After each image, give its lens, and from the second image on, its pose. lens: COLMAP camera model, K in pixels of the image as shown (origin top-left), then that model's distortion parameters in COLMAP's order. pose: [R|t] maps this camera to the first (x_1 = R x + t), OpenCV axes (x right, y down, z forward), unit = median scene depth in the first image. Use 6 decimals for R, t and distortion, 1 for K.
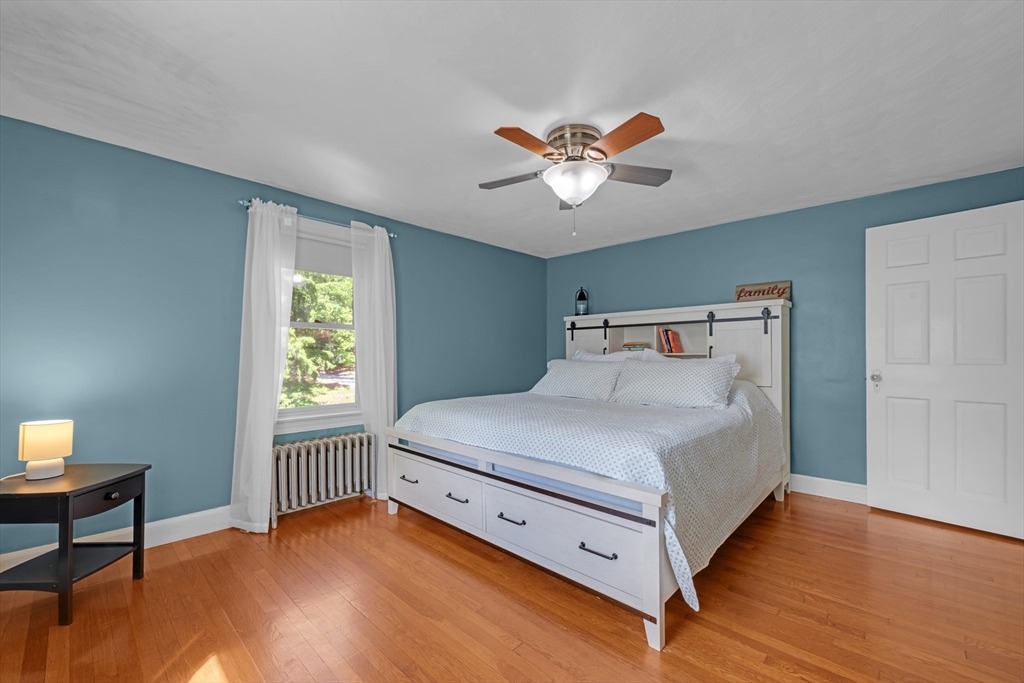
lens RADIAL K [[410.2, 0, 516.6], [0, 410.2, 347.2], [0, 0, 1]] dist [0.000855, -0.000022]
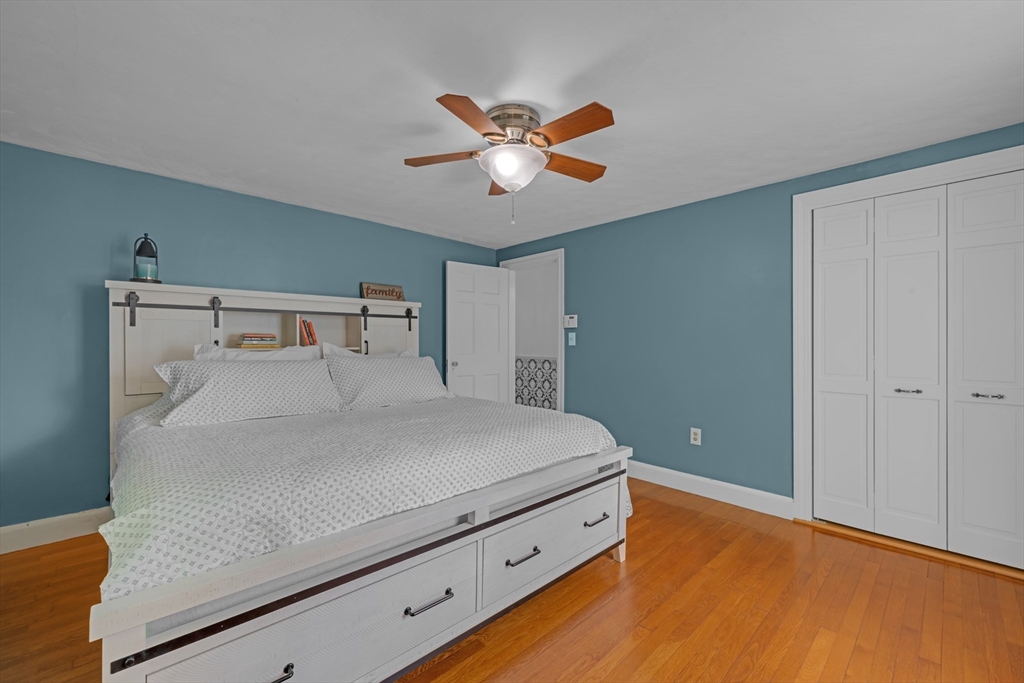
lens RADIAL K [[413.0, 0, 515.9], [0, 413.0, 338.1], [0, 0, 1]] dist [0.000297, -0.000111]
pose [[0.059181, 0.017066, 0.998101, -0.503937], [-0.013778, 0.999773, -0.016277, 0.002409], [-0.998152, -0.012788, 0.059402, 0.591278]]
